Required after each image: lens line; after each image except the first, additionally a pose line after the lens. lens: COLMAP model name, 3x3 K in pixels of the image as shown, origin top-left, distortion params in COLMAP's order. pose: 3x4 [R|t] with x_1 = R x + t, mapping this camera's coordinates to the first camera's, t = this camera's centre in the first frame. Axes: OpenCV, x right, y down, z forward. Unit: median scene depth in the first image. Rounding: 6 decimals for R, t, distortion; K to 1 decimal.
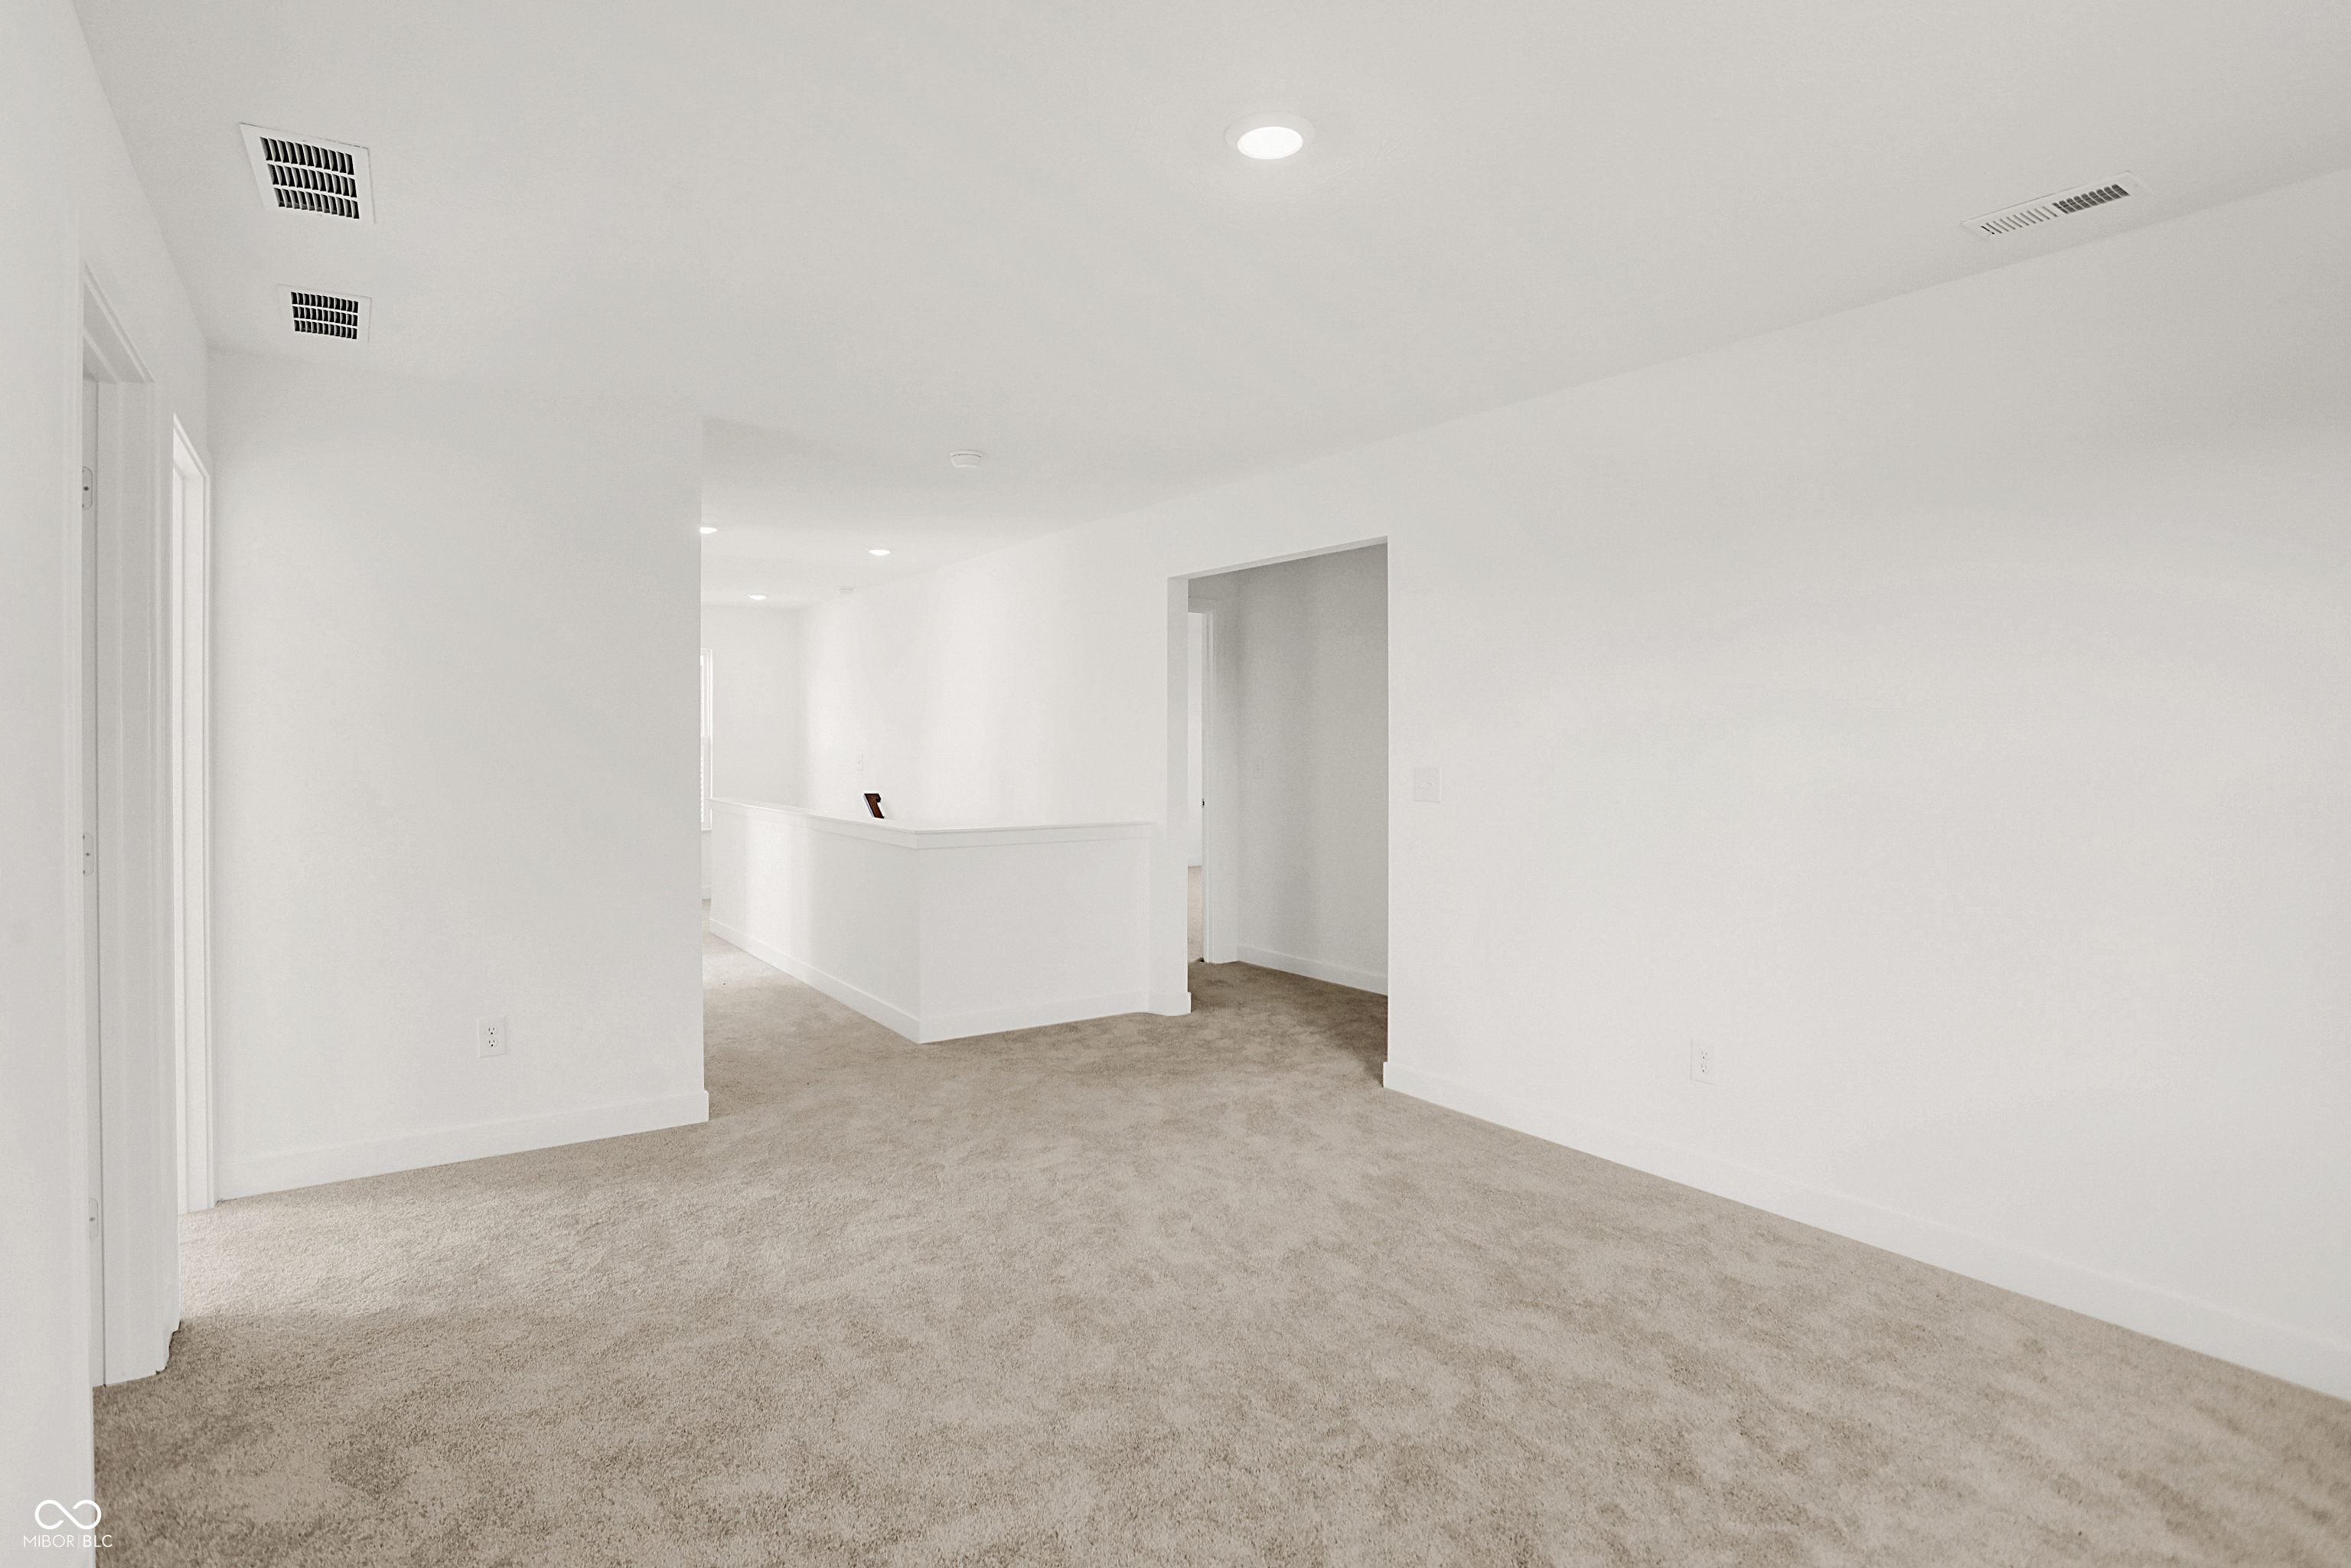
lens RADIAL K [[1202.6, 0, 1162.9], [0, 1202.6, 754.3], [0, 0, 1]] dist [-0.076789, 0.035406]
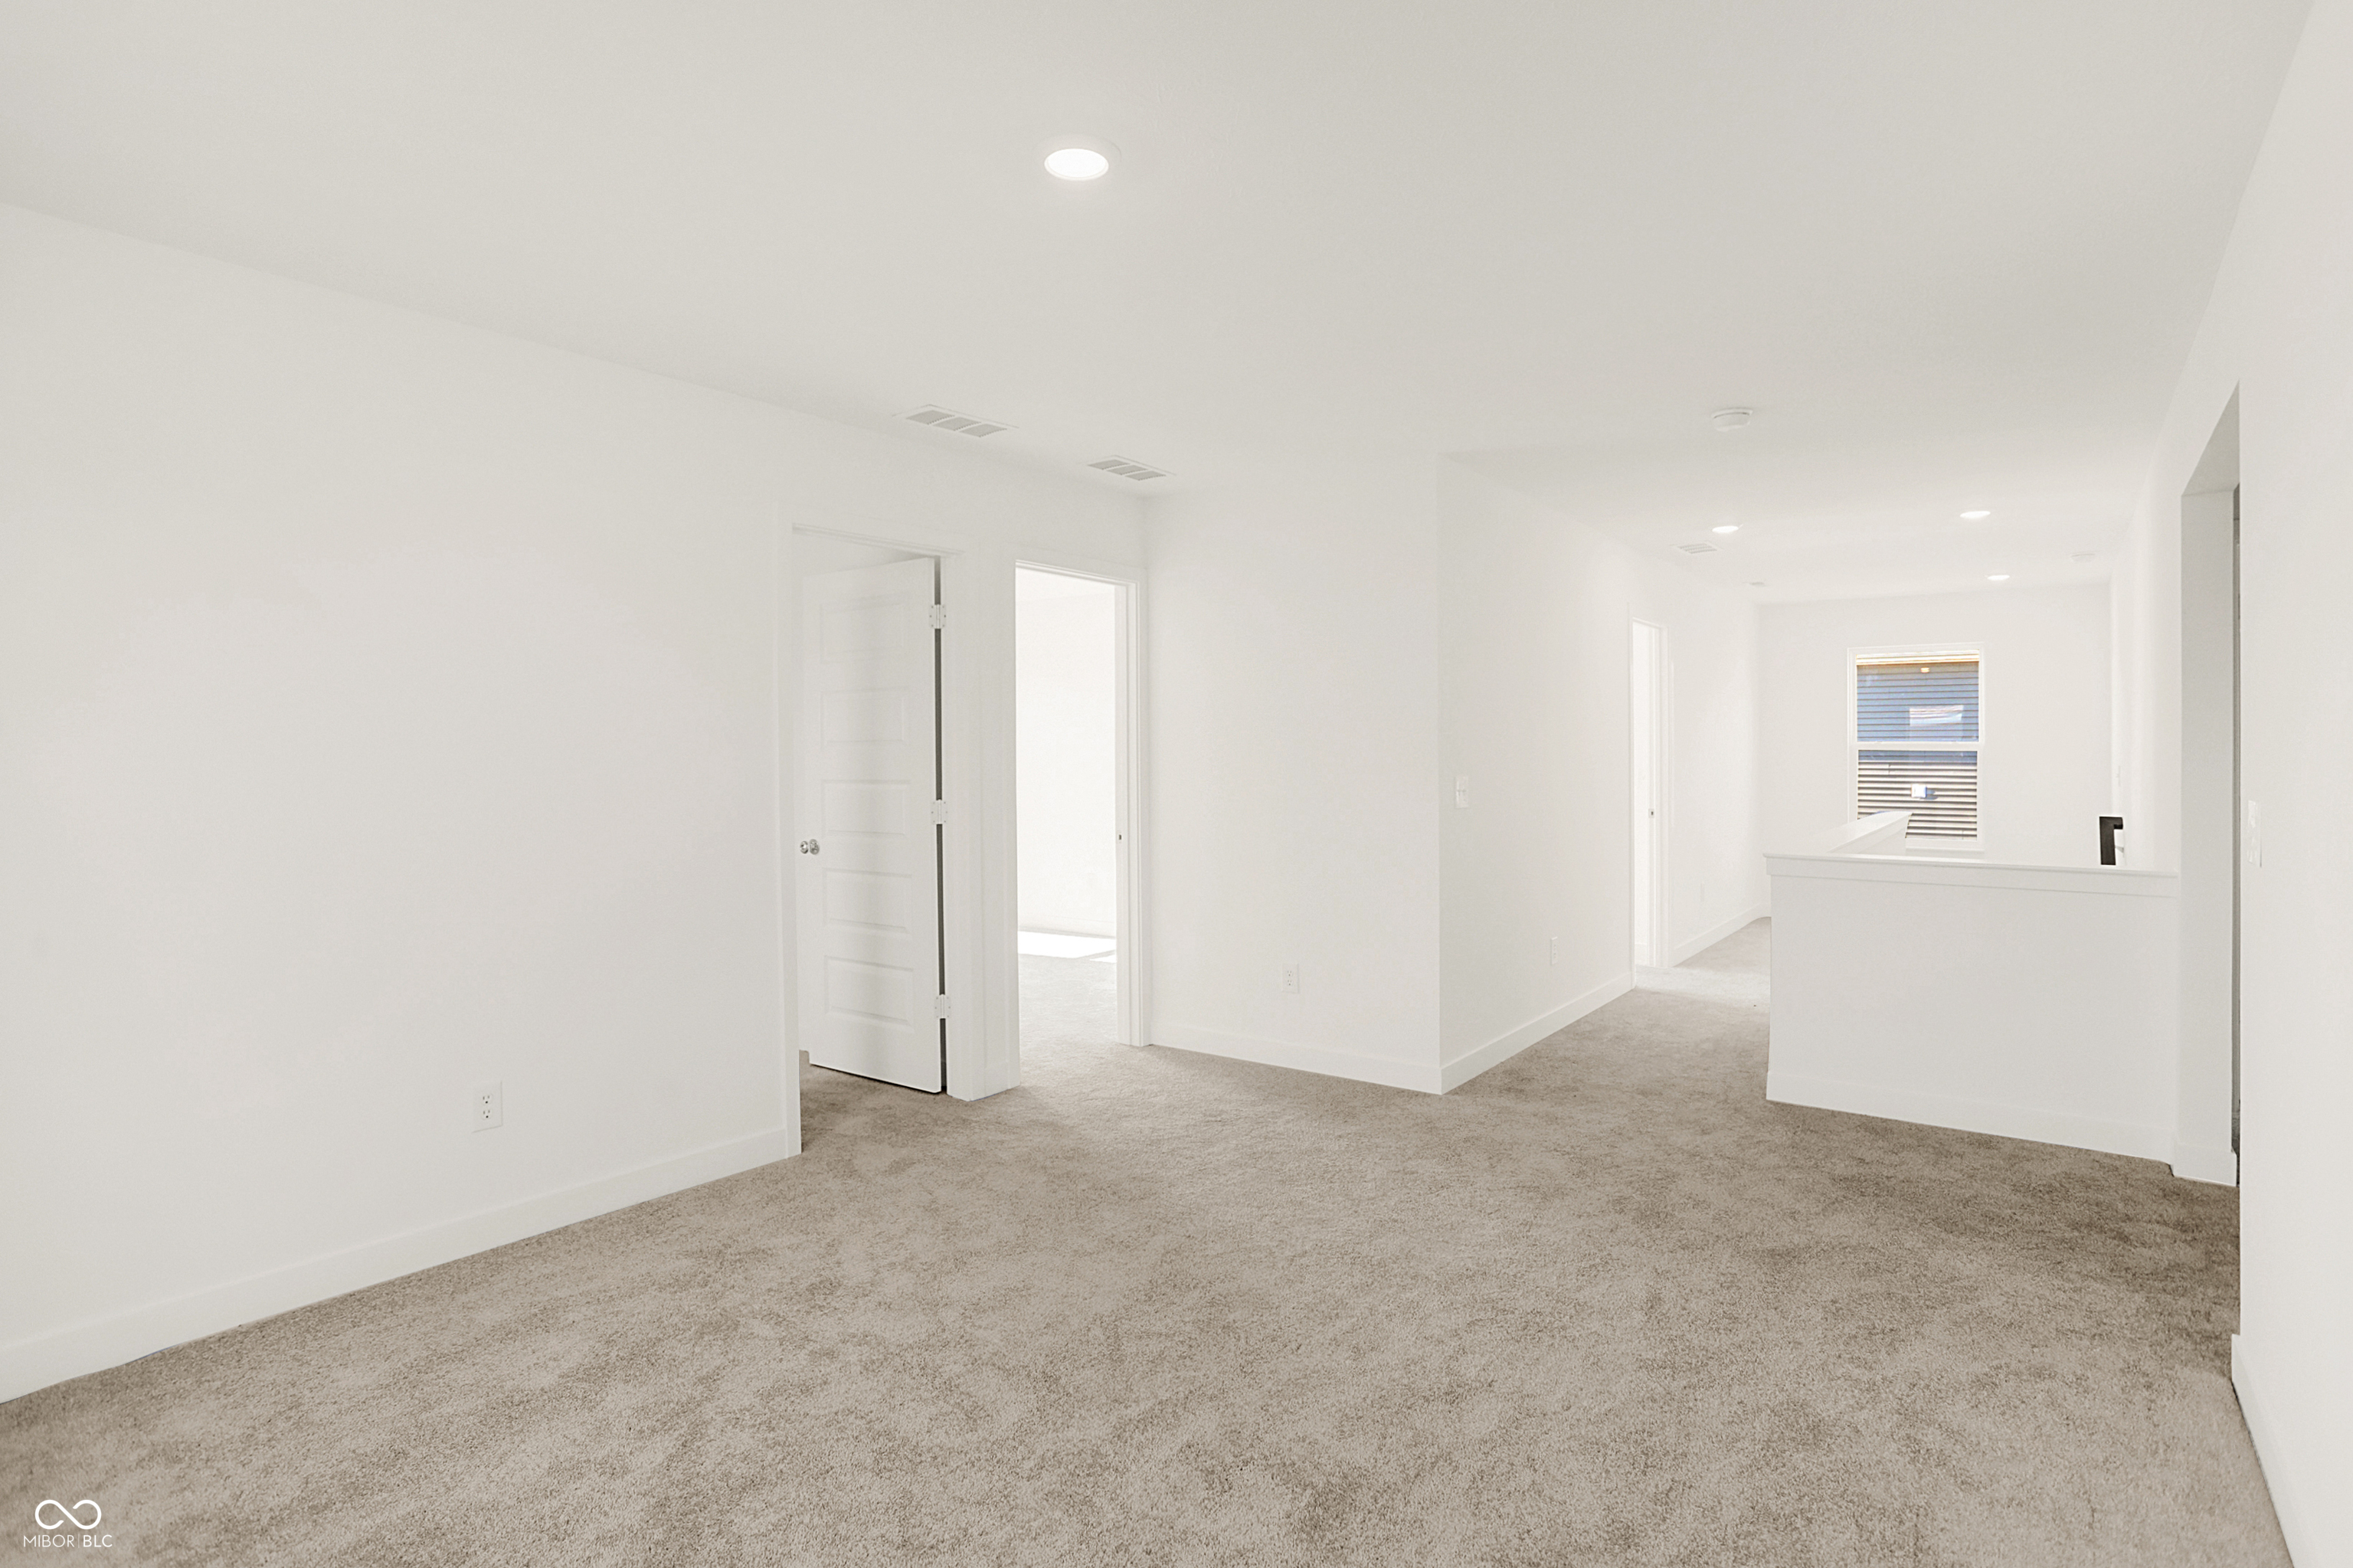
lens RADIAL K [[1203.7, 0, 1163.9], [0, 1203.7, 754.2], [0, 0, 1]] dist [-0.076789, 0.035406]
pose [[0.329439, 0.003369, -0.944171, 0.575664], [-0.008570, 0.999963, 0.000578, -0.004459], [0.944138, 0.007901, 0.329456, 0.389959]]
